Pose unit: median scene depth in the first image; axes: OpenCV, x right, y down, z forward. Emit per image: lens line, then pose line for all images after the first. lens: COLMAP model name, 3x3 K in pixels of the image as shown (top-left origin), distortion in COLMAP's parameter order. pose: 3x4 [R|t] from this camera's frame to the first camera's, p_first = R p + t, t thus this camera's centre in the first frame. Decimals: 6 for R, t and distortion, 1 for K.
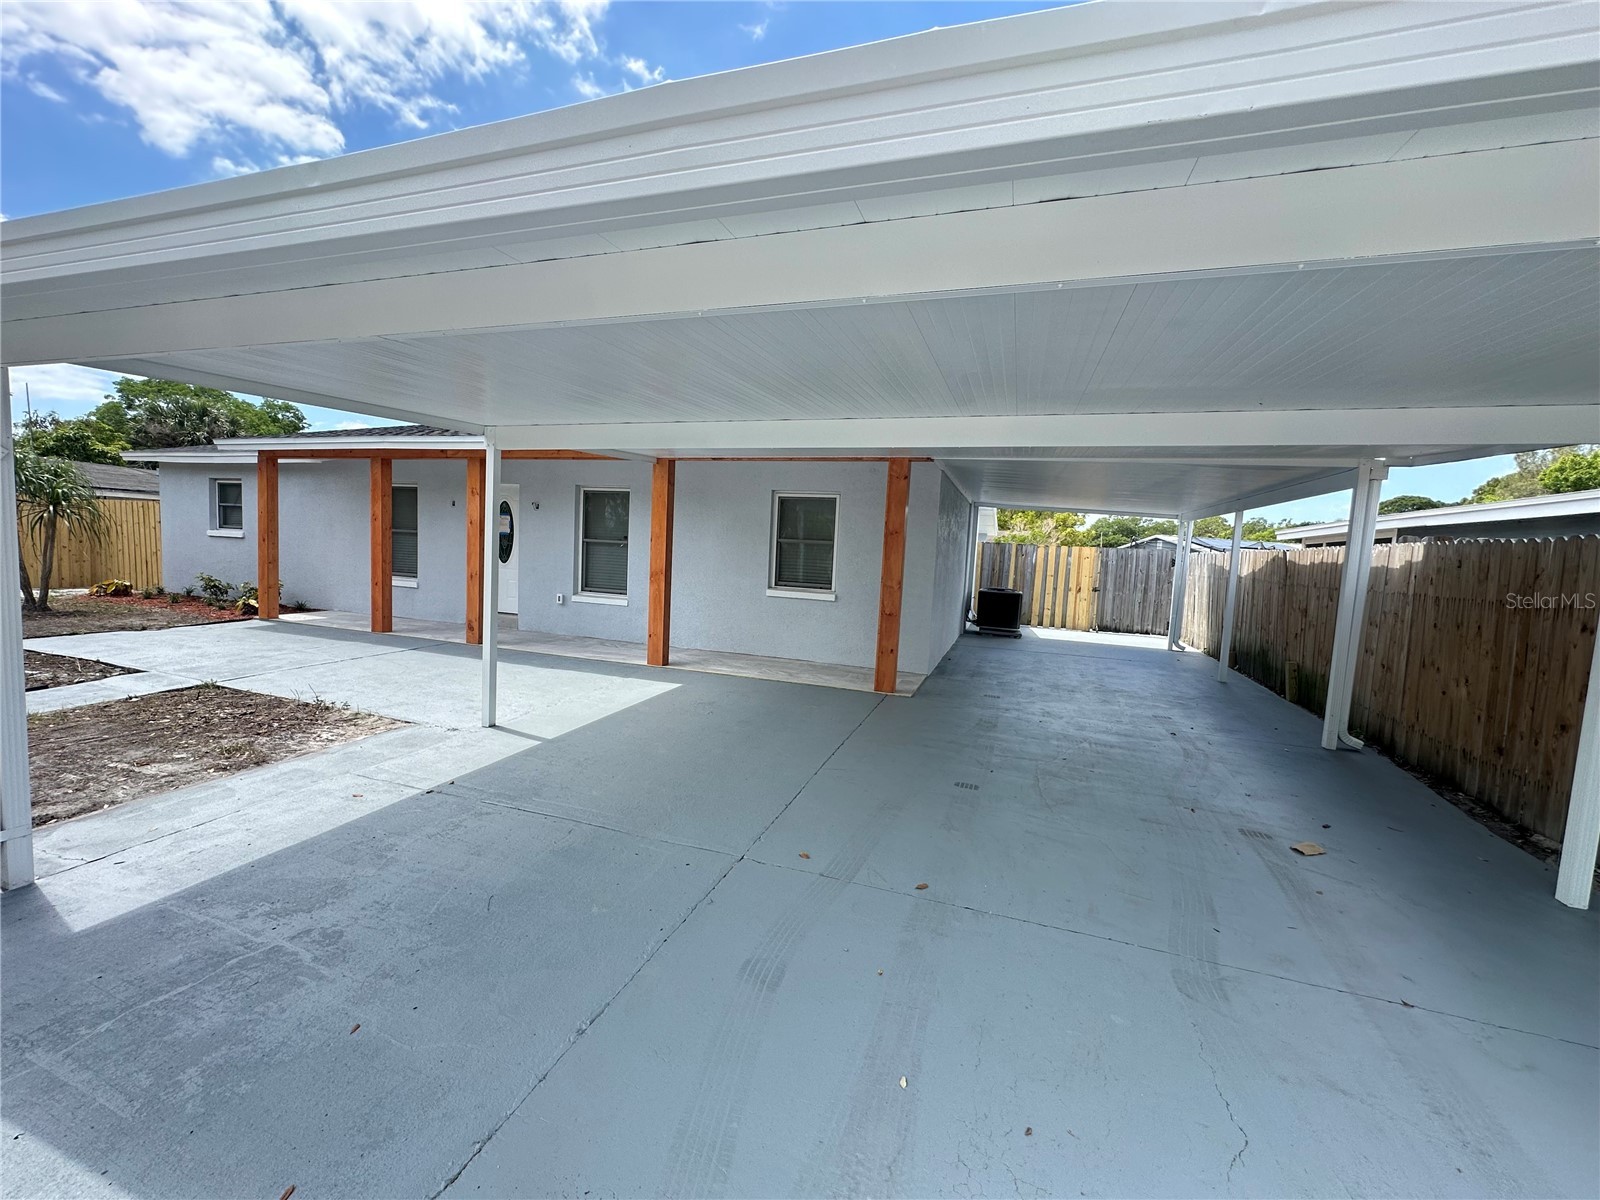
lens RADIAL K [[640.5, 0, 799.5], [0, 640.5, 599.5], [0, 0, 1]] dist [-0.002464, 0.000556]
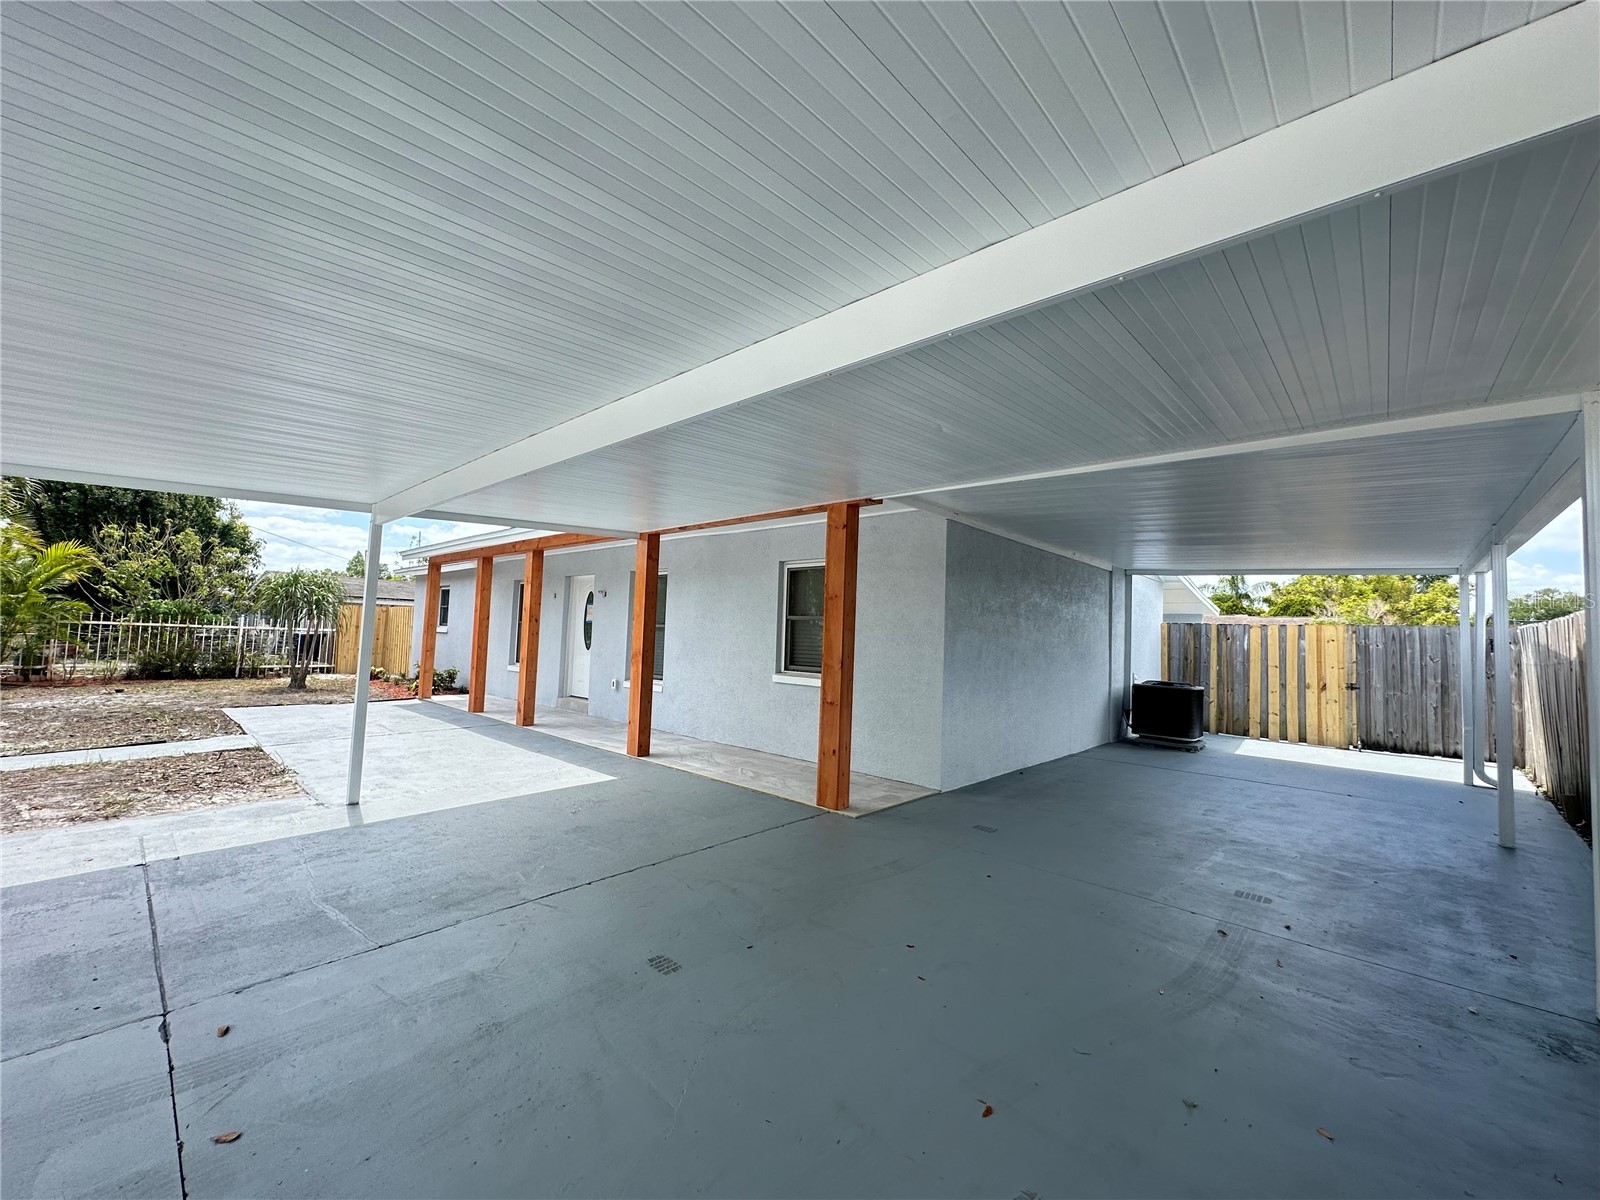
lens RADIAL K [[640.5, 0, 799.5], [0, 640.5, 599.5], [0, 0, 1]] dist [-0.002464, 0.000556]
pose [[0.915434, -0.040631, -0.400412, 0.201837], [-0.022032, 0.988340, -0.150659, 0.008406], [0.401865, 0.146740, 0.903865, 0.131670]]
